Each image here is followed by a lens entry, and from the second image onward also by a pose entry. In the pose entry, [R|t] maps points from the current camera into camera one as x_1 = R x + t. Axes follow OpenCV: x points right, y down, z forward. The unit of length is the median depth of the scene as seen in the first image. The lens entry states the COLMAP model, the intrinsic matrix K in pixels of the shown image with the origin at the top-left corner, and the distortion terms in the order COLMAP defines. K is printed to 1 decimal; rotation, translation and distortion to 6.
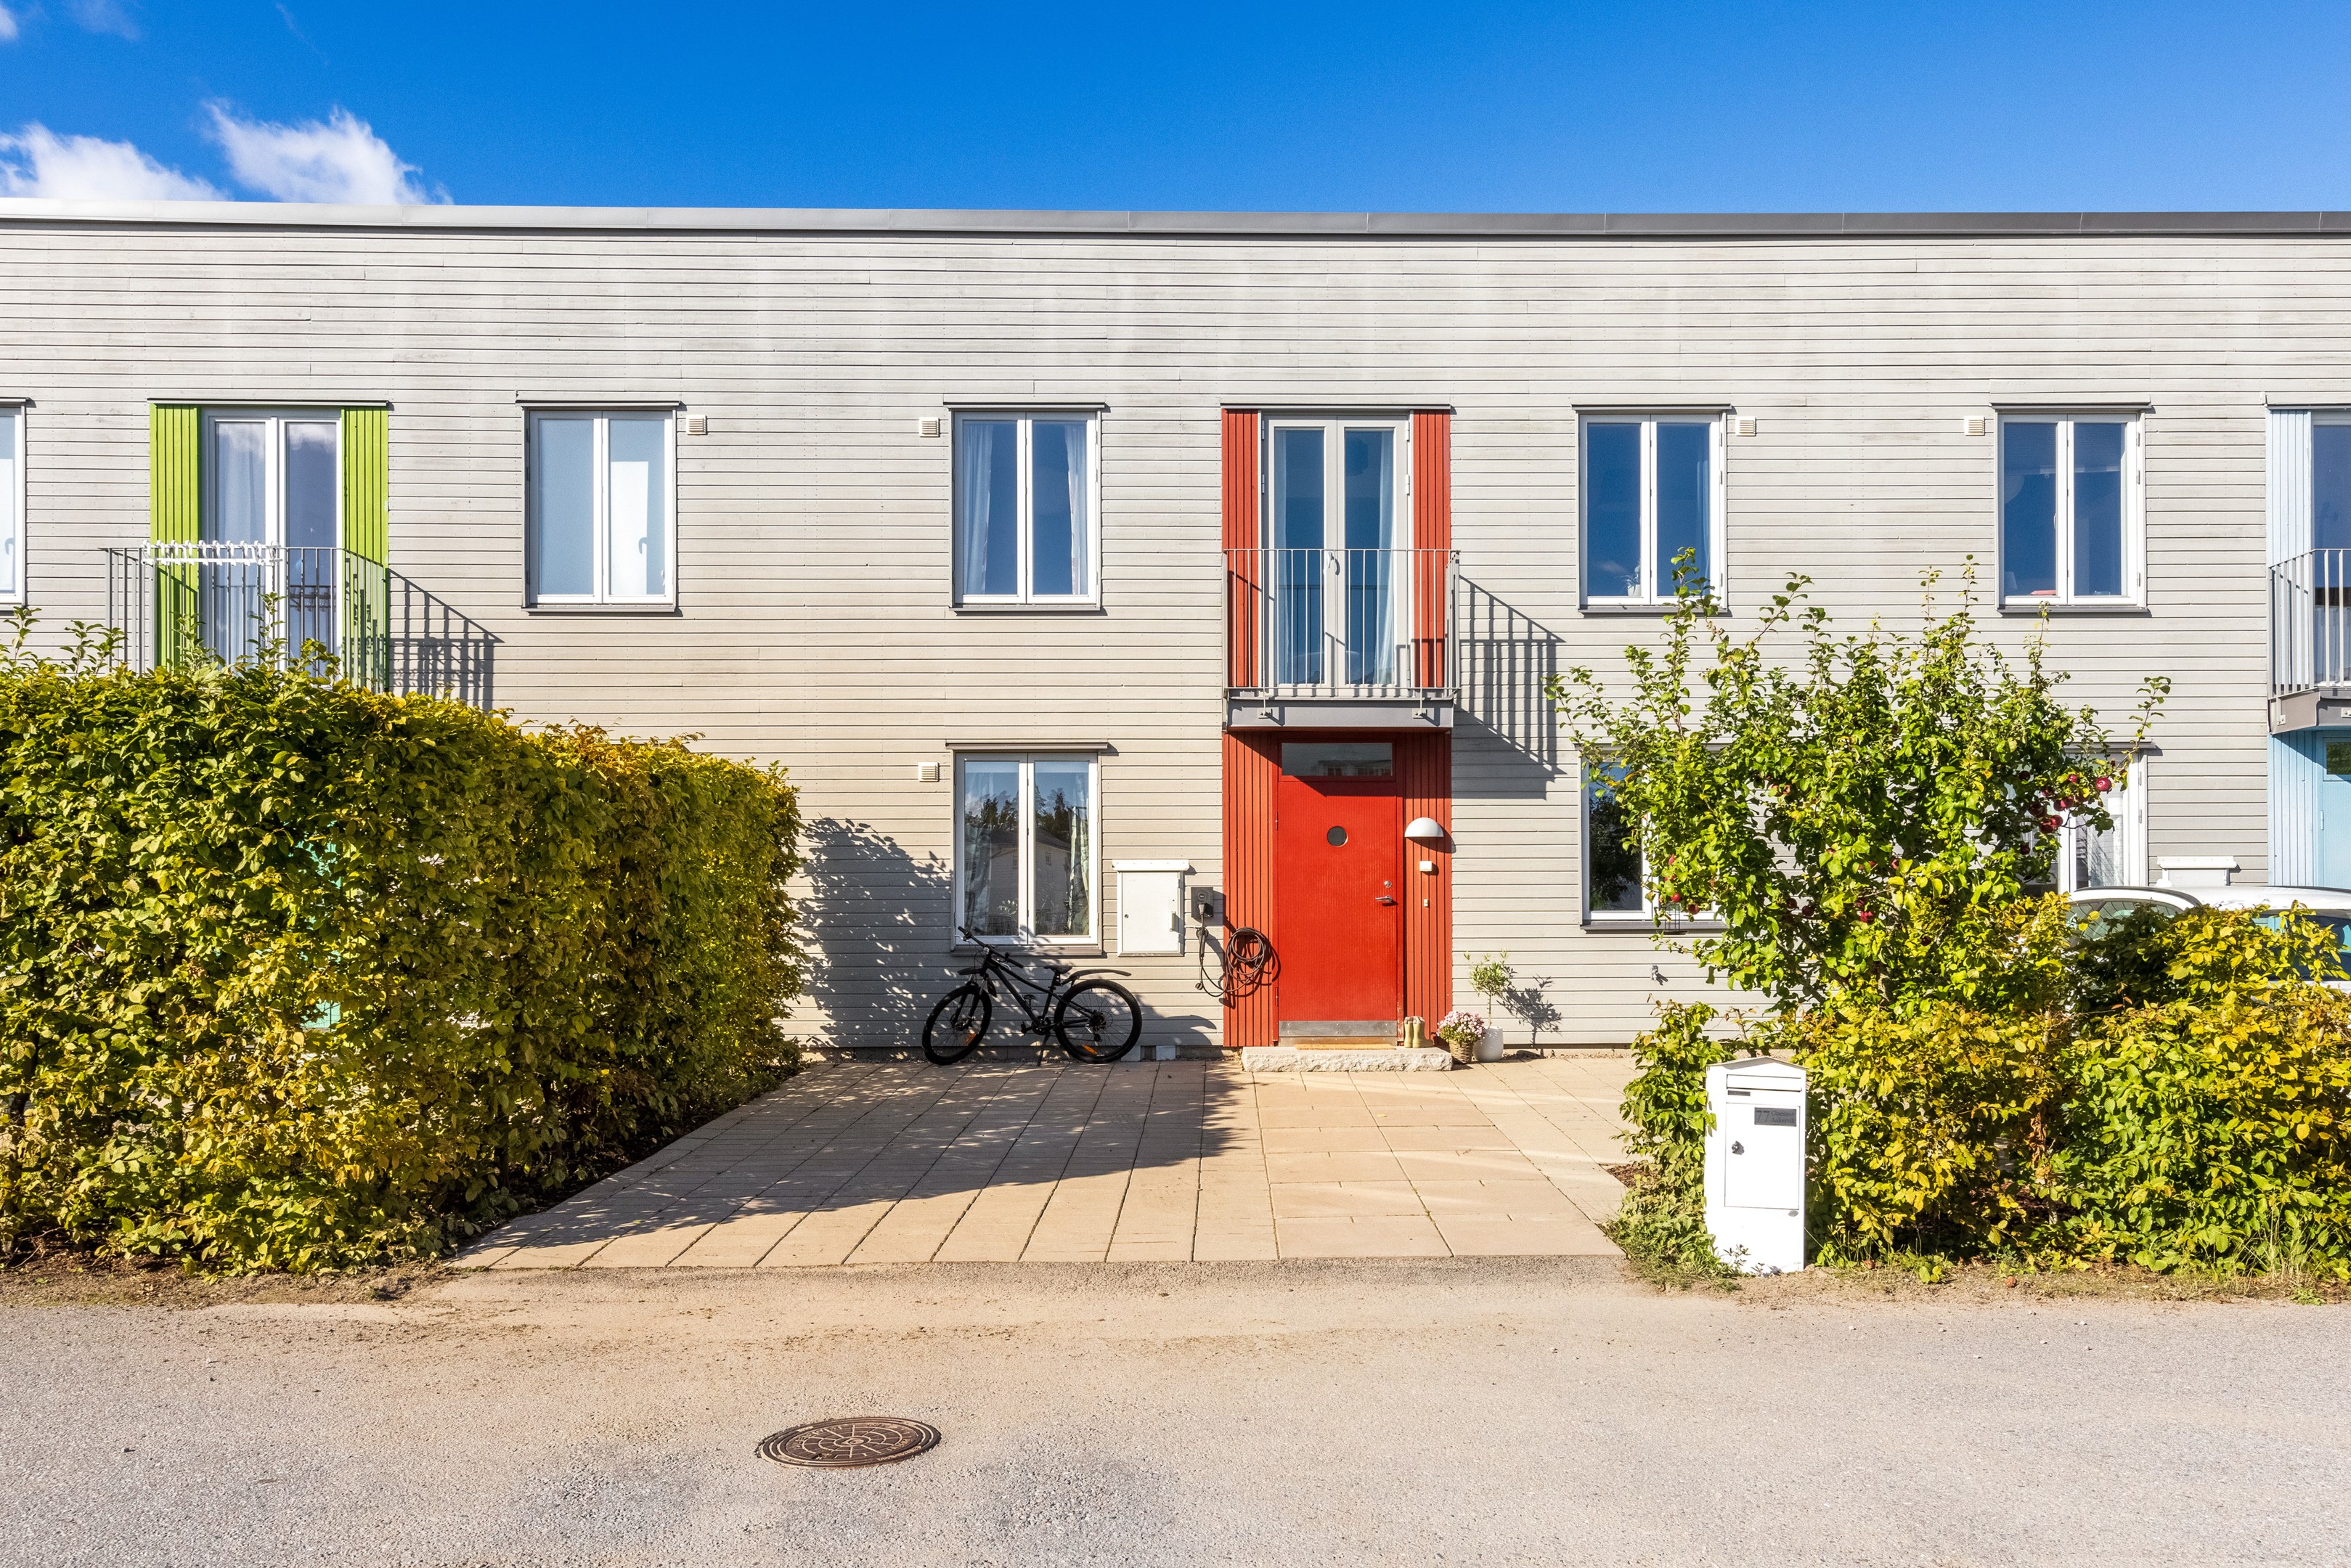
lens RADIAL K [[1651.5, 0, 1173.2], [0, 1651.5, 898.9], [0, 0, 1]] dist [0.006857, 0.002025]
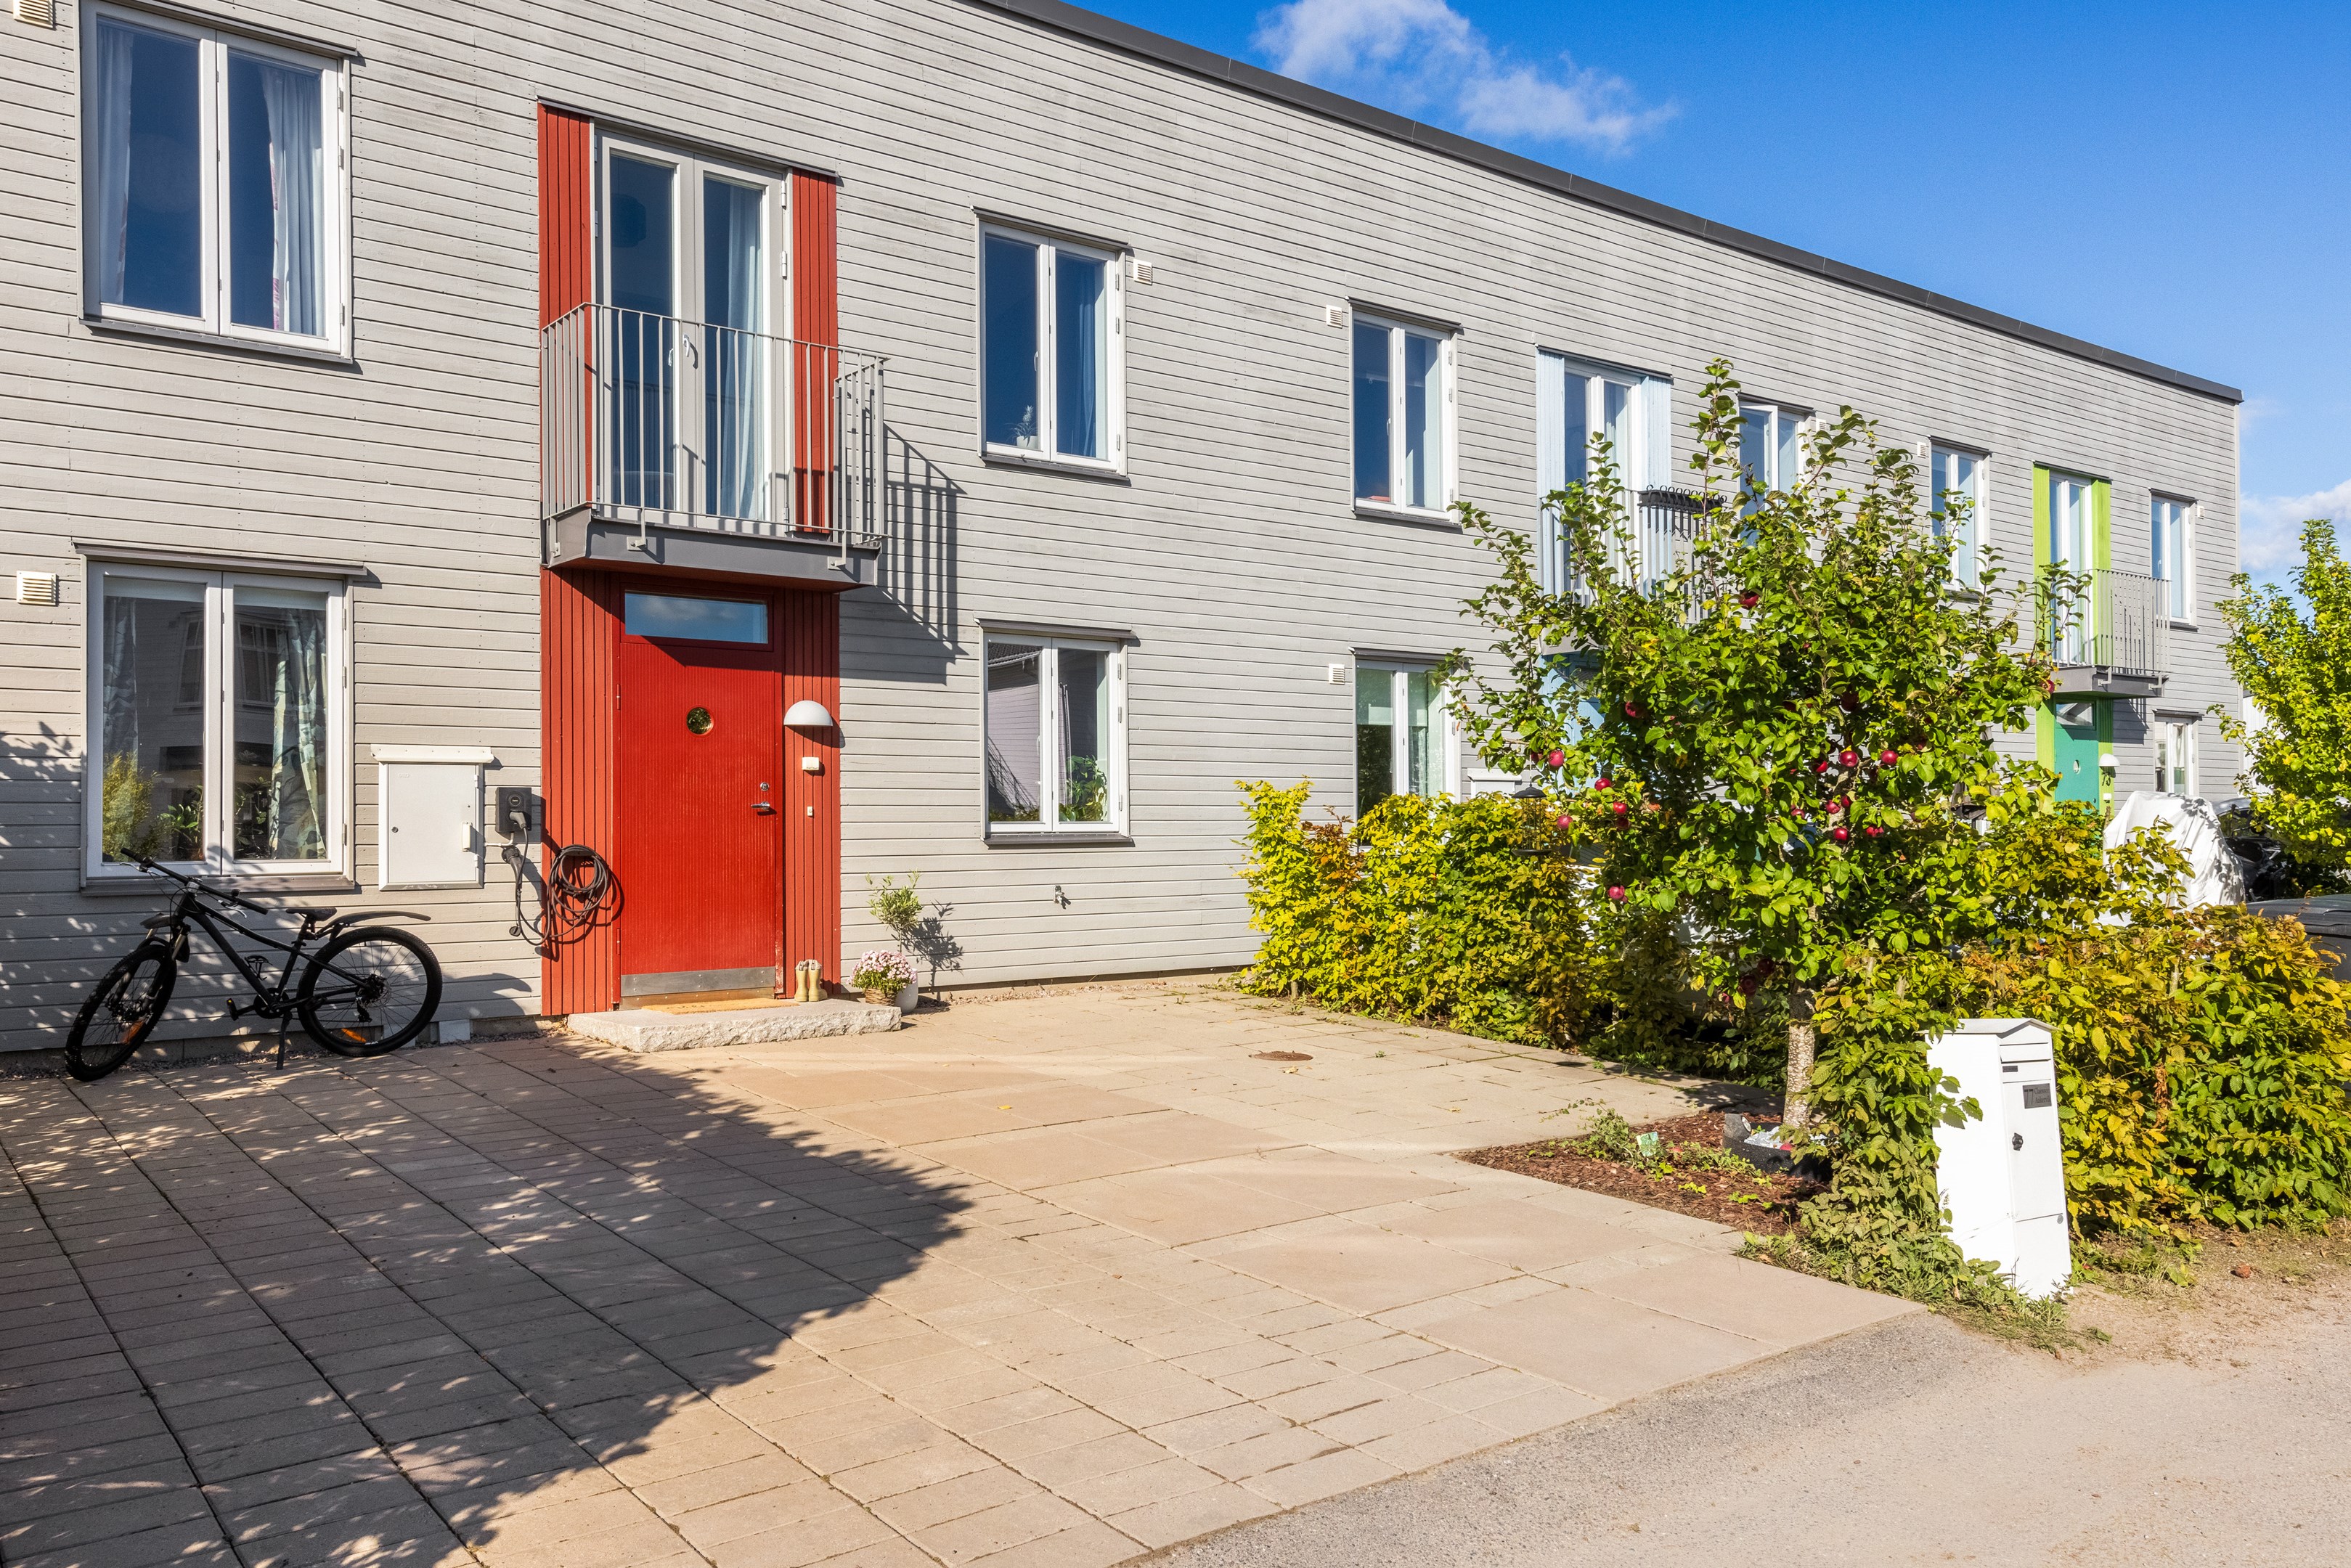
lens RADIAL K [[1711.4, 0, 1078.0], [0, 1711.4, 792.7], [0, 0, 1]] dist [0.029272, 0.000580]
pose [[0.806402, 0.009892, 0.591285, -0.218416], [-0.005971, 0.999945, -0.008586, -0.000159], [-0.591338, 0.003394, 0.806417, 0.281436]]
